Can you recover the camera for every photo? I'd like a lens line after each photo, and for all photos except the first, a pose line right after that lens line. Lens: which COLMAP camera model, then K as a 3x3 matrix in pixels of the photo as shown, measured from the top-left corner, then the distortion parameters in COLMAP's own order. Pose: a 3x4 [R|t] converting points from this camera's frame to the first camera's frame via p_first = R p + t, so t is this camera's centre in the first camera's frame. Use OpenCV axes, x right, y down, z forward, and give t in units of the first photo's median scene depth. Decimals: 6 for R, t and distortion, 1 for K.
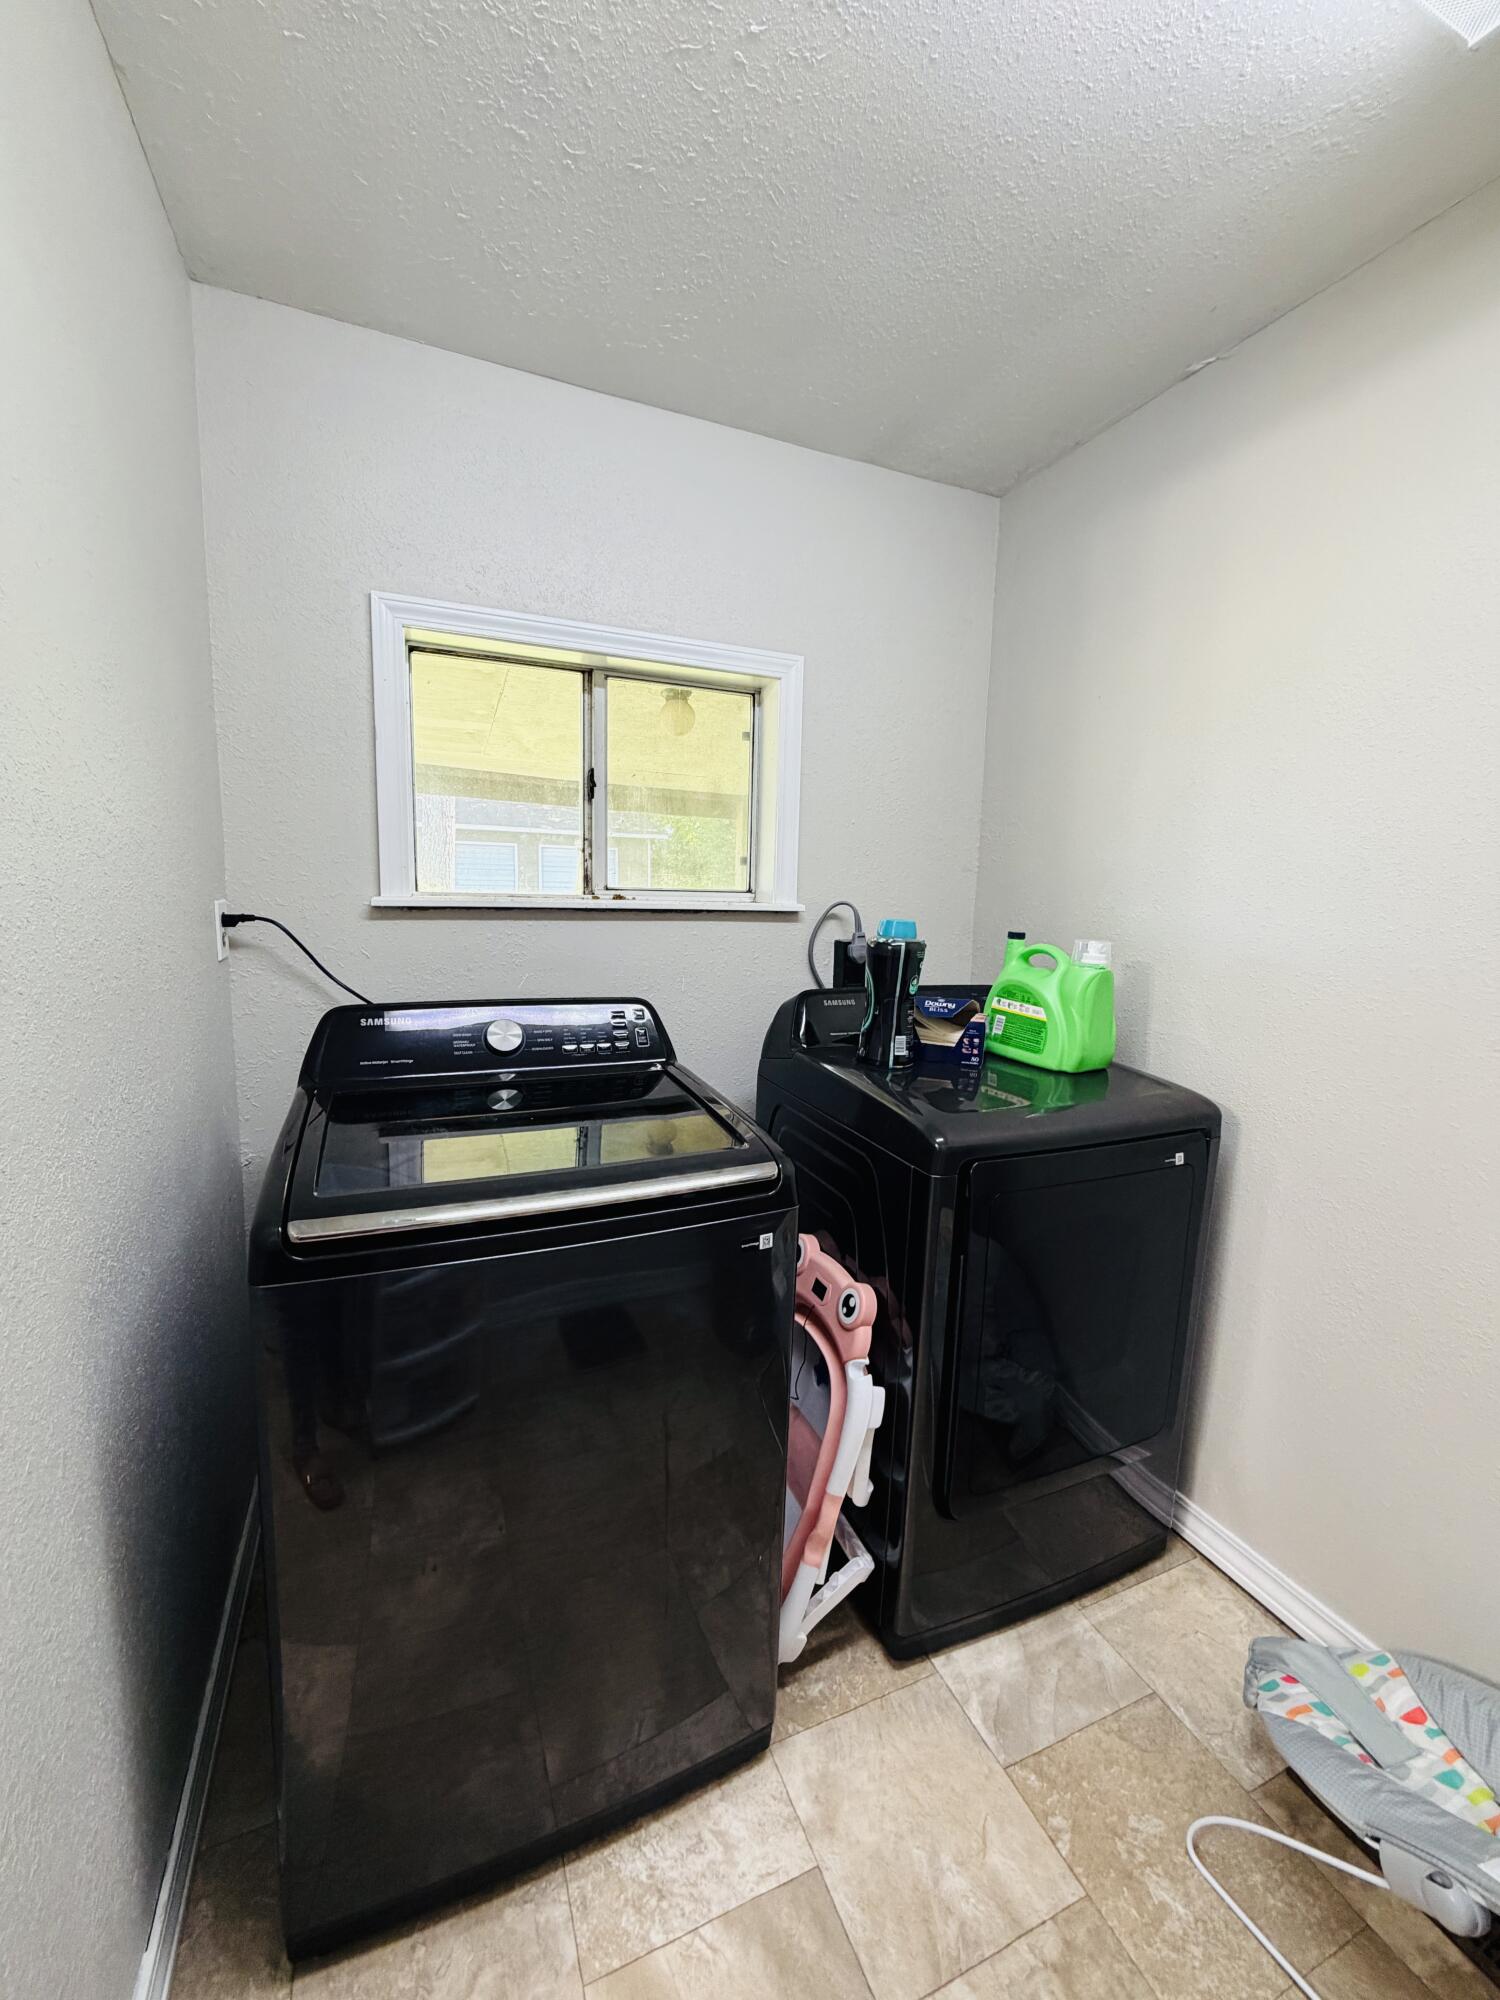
lens RADIAL K [[798.6, 0, 748.1], [0, 798.6, 998.7], [0, 0, 1]] dist [-0.002171, 0.001145]
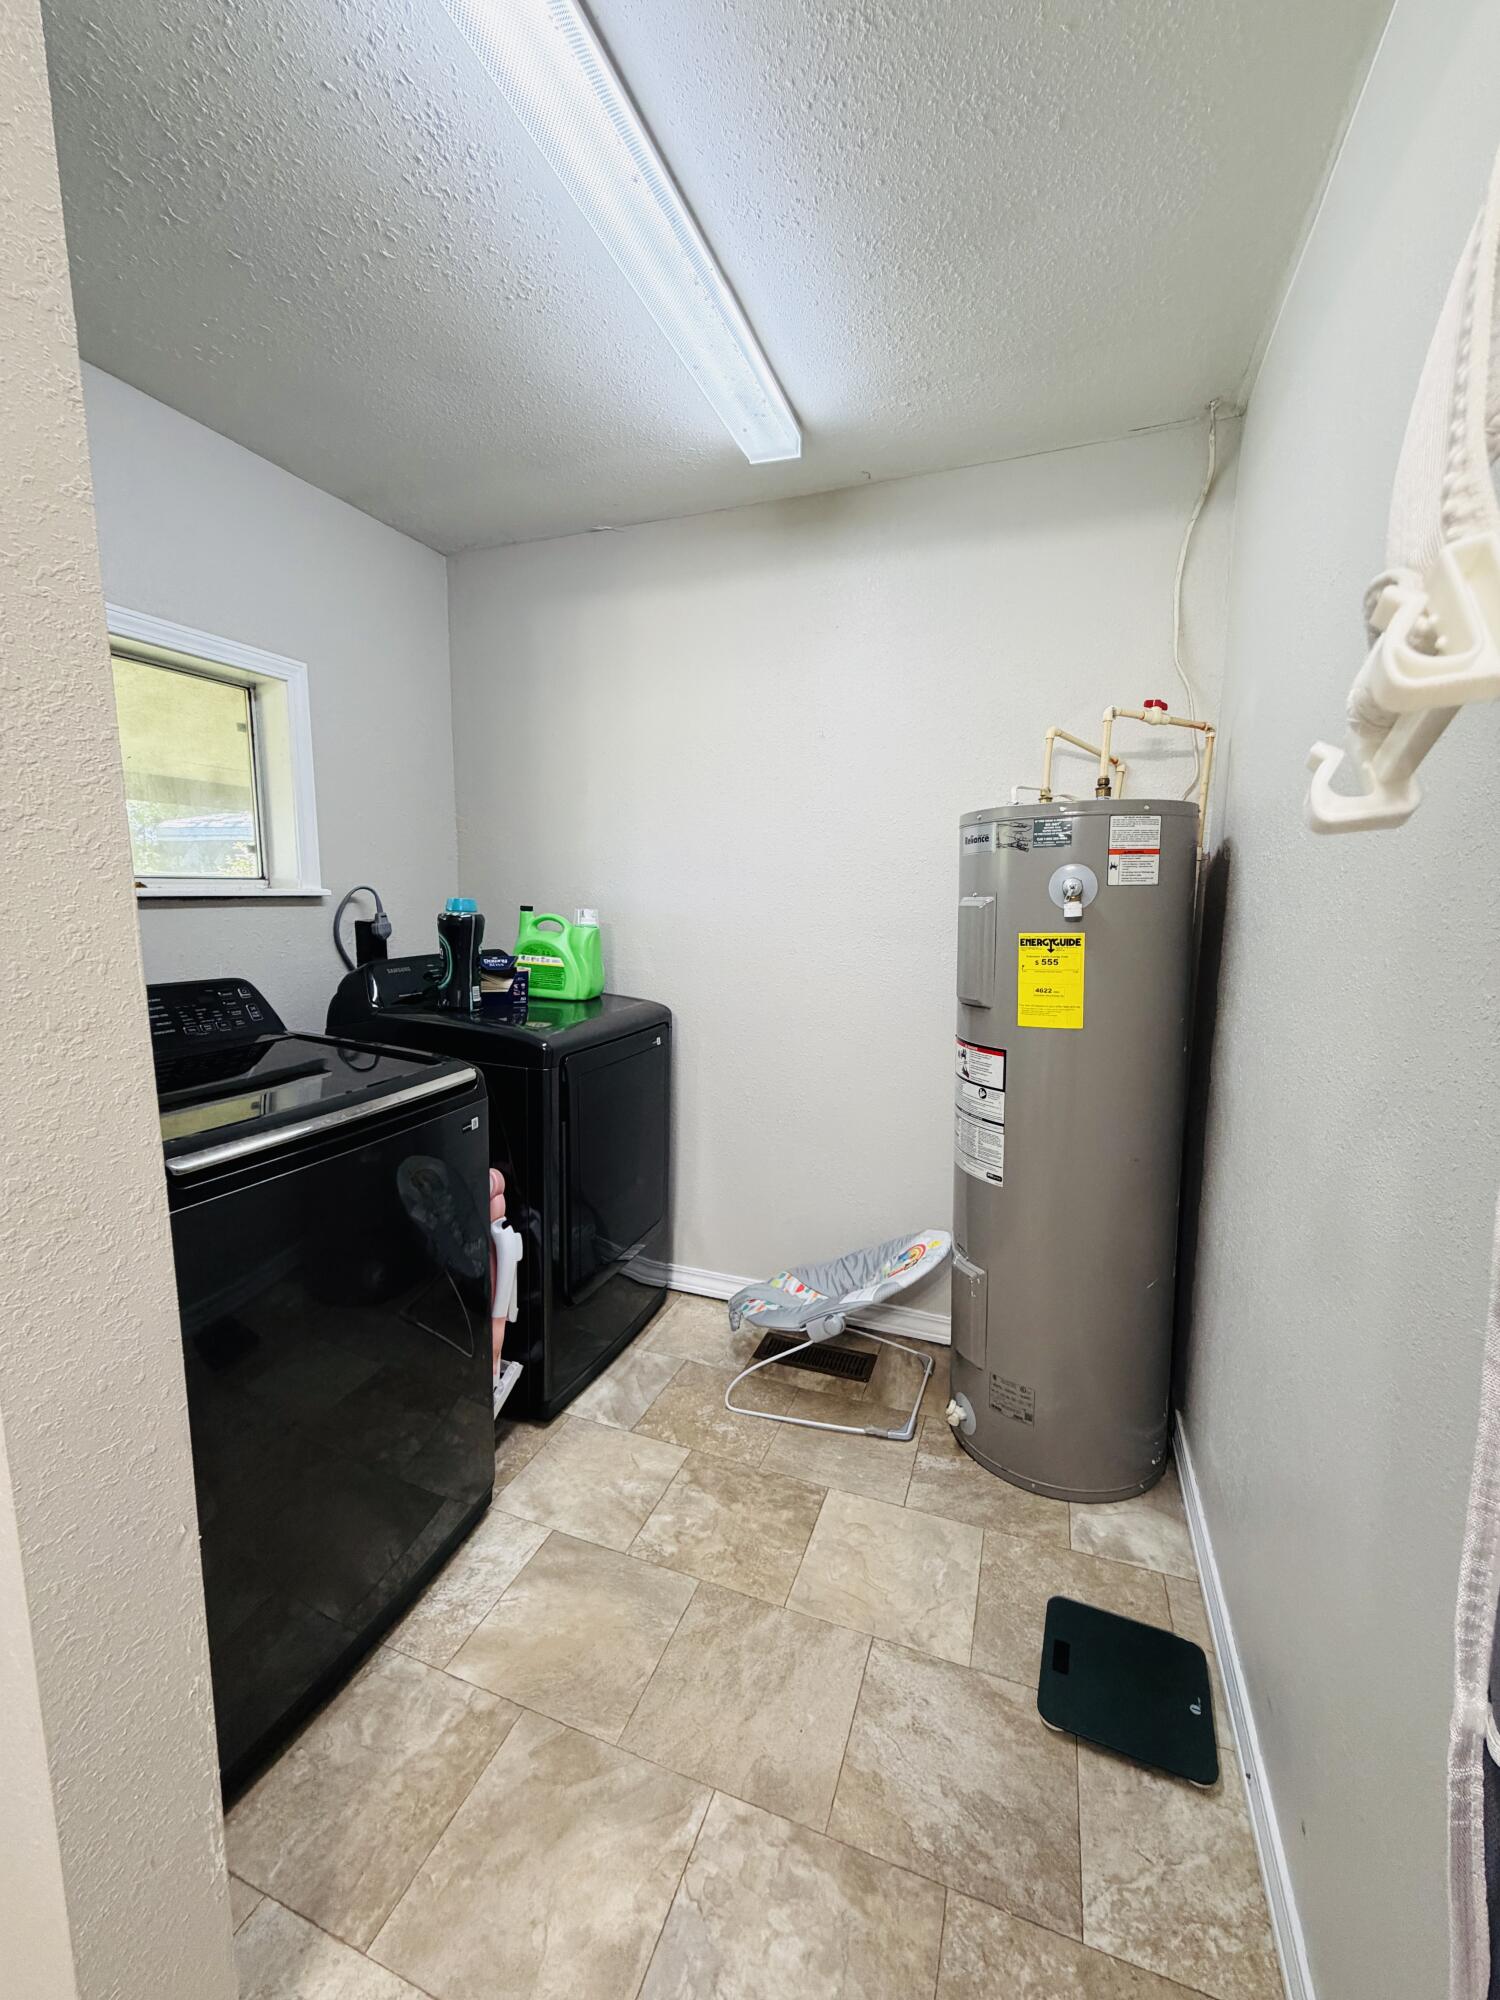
lens RADIAL K [[798.6, 0, 750.5], [0, 798.6, 995.6], [0, 0, 1]] dist [-0.002171, 0.001145]
pose [[0.693153, -0.115403, 0.711492, -0.421602], [0.104125, 0.992778, 0.059585, 0.029647], [-0.713229, 0.032782, 0.700164, -0.238920]]
